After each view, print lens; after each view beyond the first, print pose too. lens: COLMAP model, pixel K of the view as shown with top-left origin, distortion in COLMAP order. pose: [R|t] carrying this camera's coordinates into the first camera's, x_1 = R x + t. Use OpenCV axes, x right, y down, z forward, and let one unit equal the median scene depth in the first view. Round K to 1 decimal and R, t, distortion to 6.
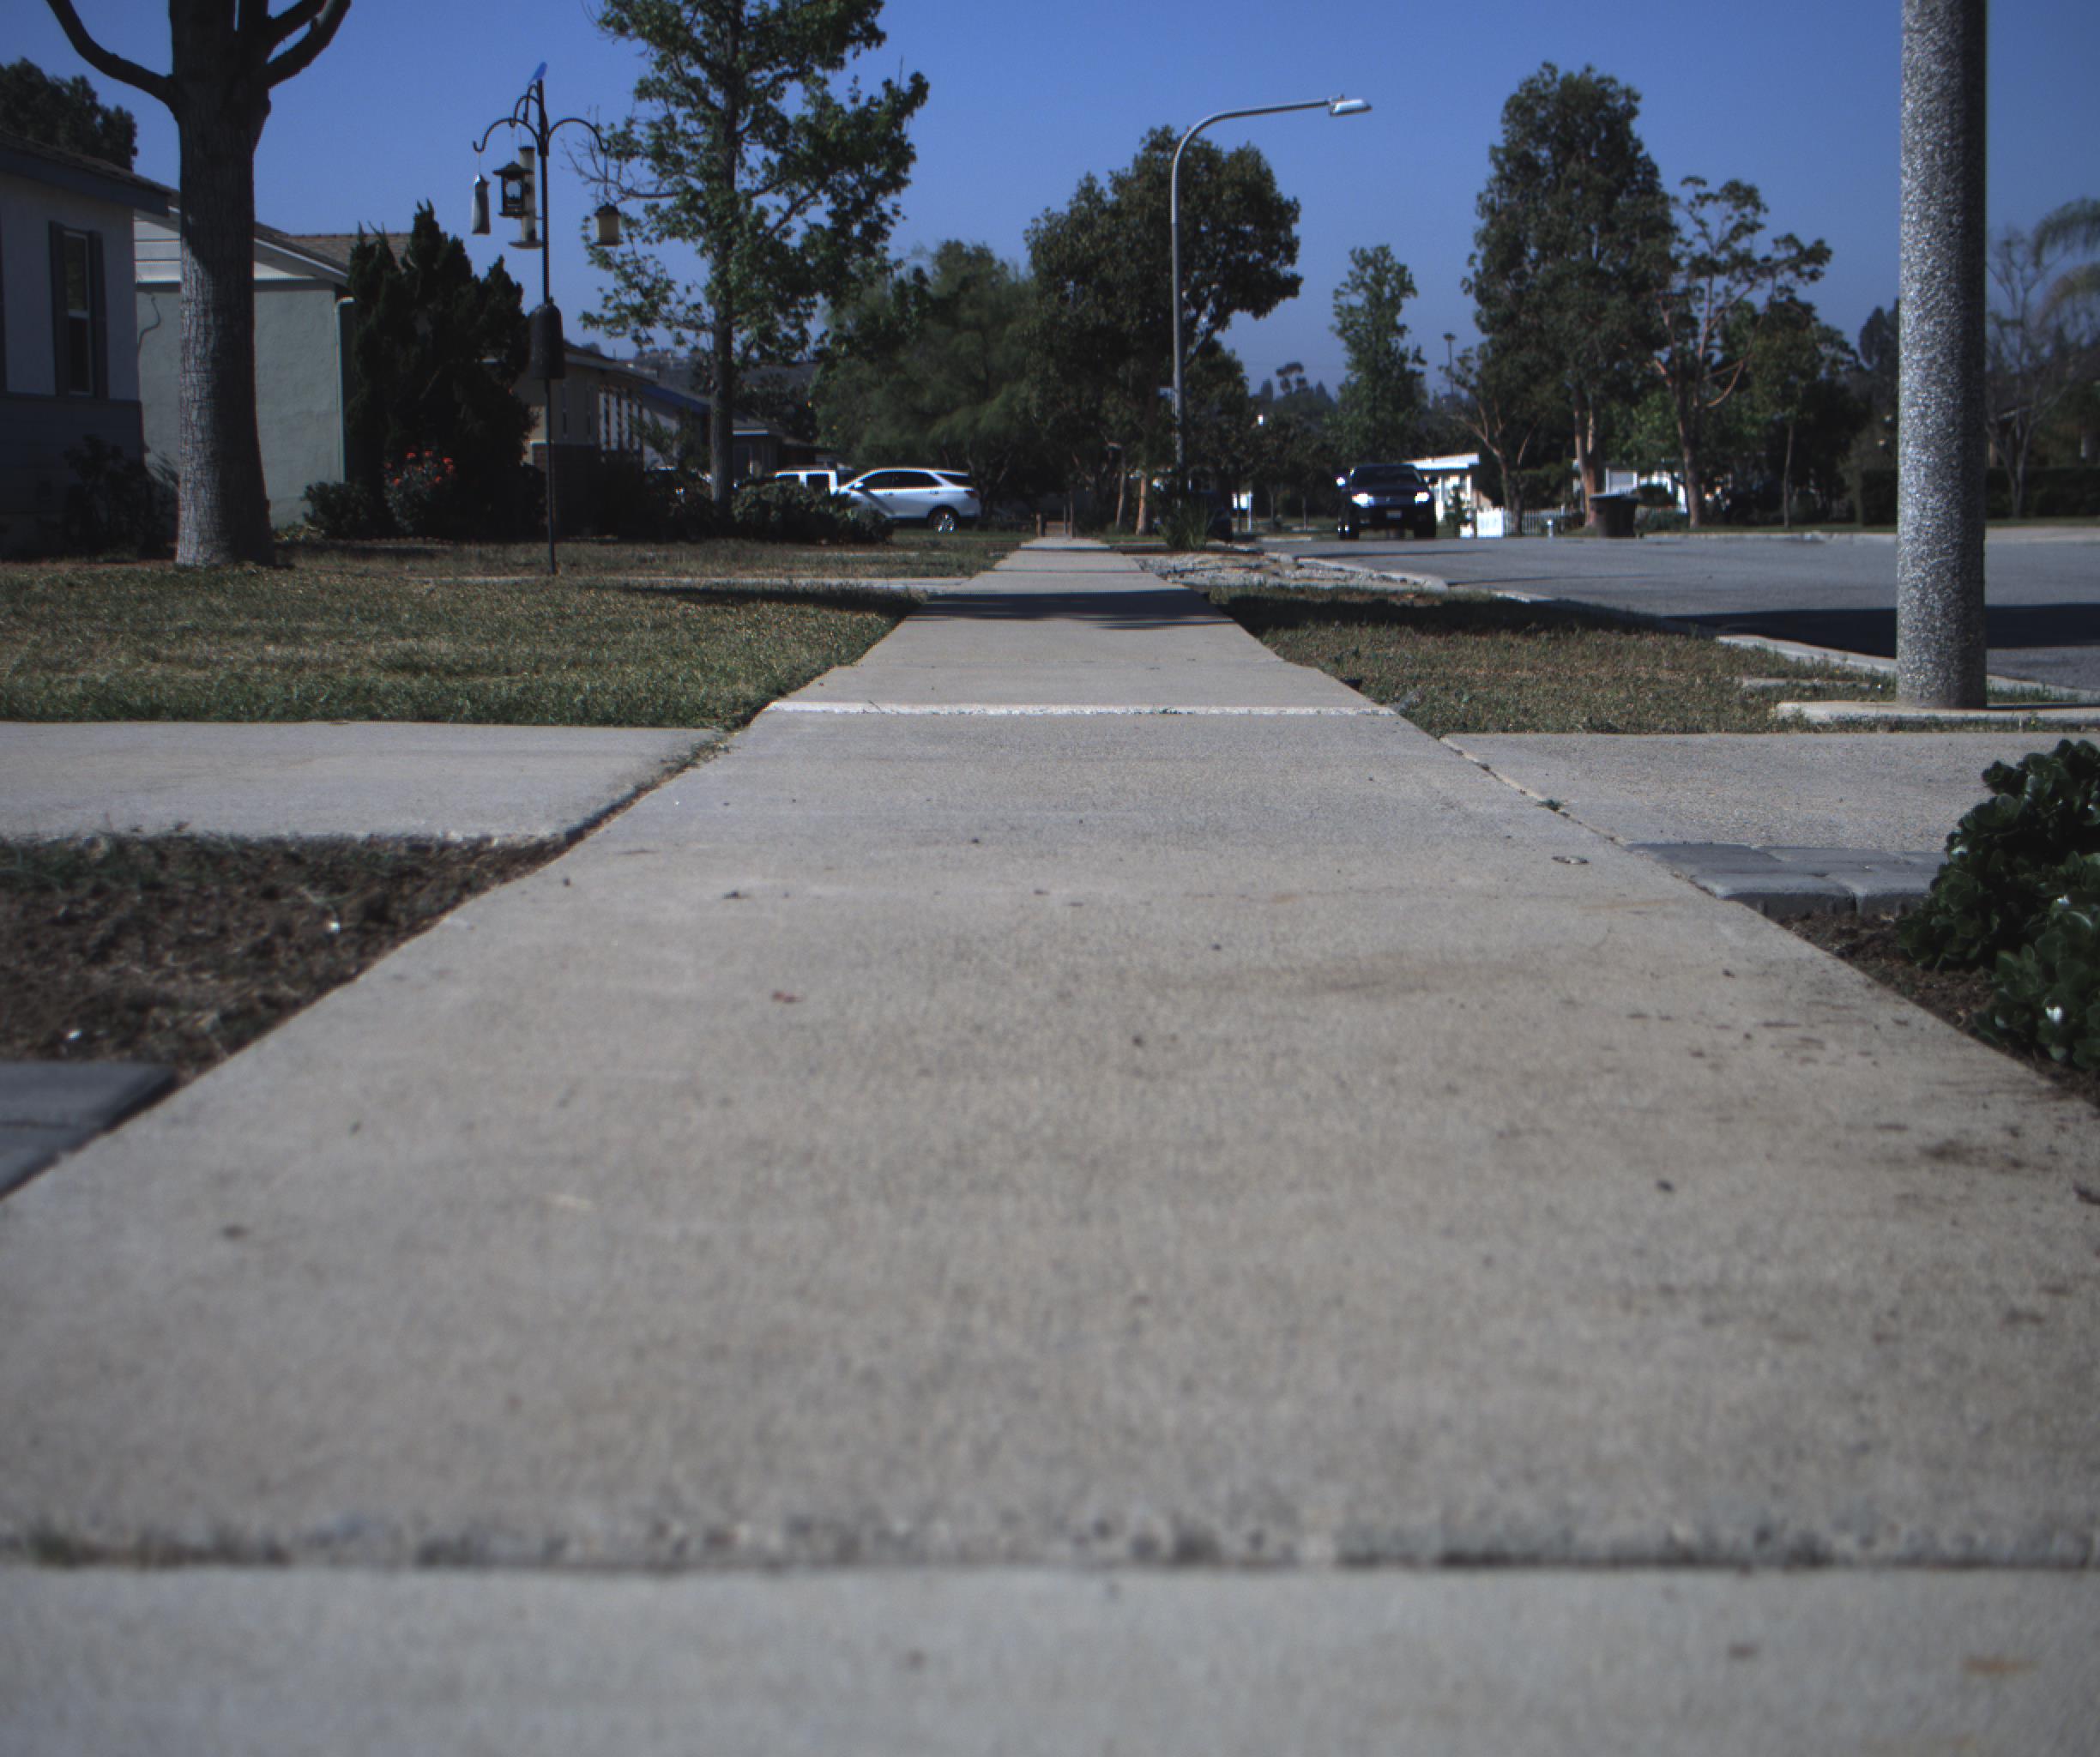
lens RADIAL K [[3930.8, 0, 1016.9], [0, 3930.8, 857.4], [0, 0, 1]] dist [-0.179750, 0.924023]
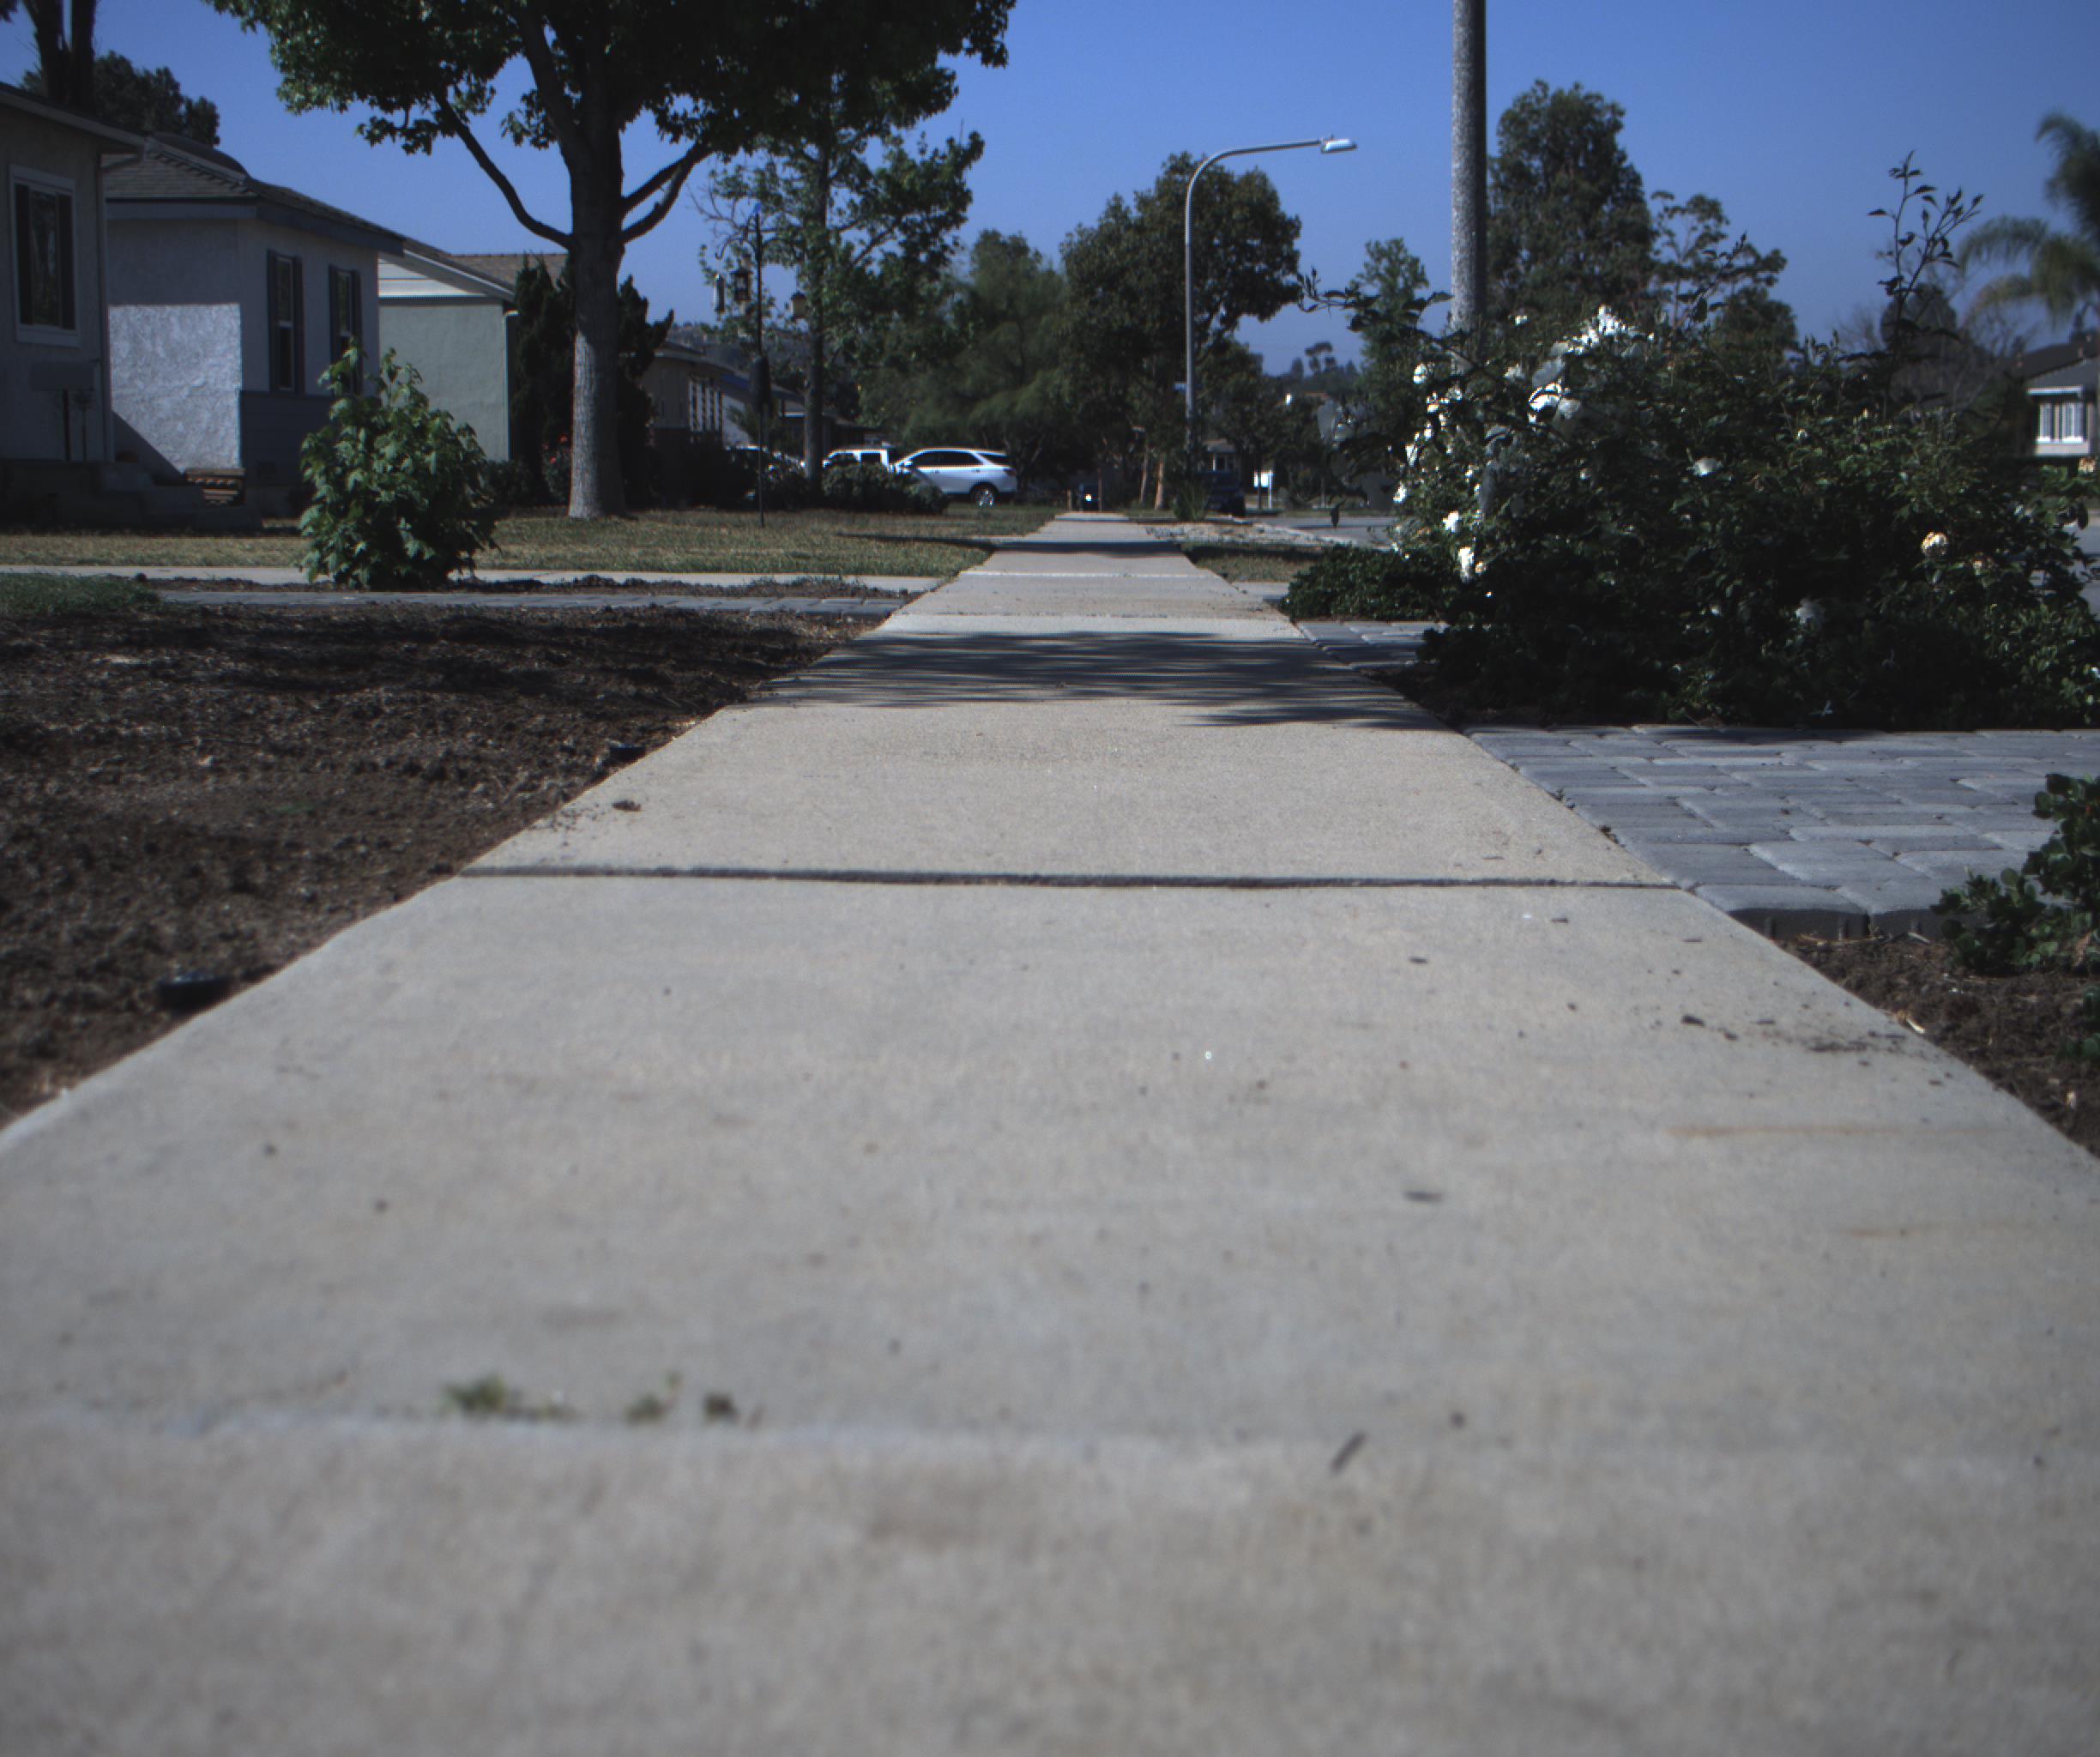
lens RADIAL K [[3930.8, 0, 1016.9], [0, 3930.8, 857.4], [0, 0, 1]] dist [-0.179750, 0.924023]
pose [[0.999938, 0.008759, -0.006845, -0.001100], [-0.008717, 0.999943, 0.006187, 0.012298], [0.006899, -0.006127, 0.999957, -0.142898]]
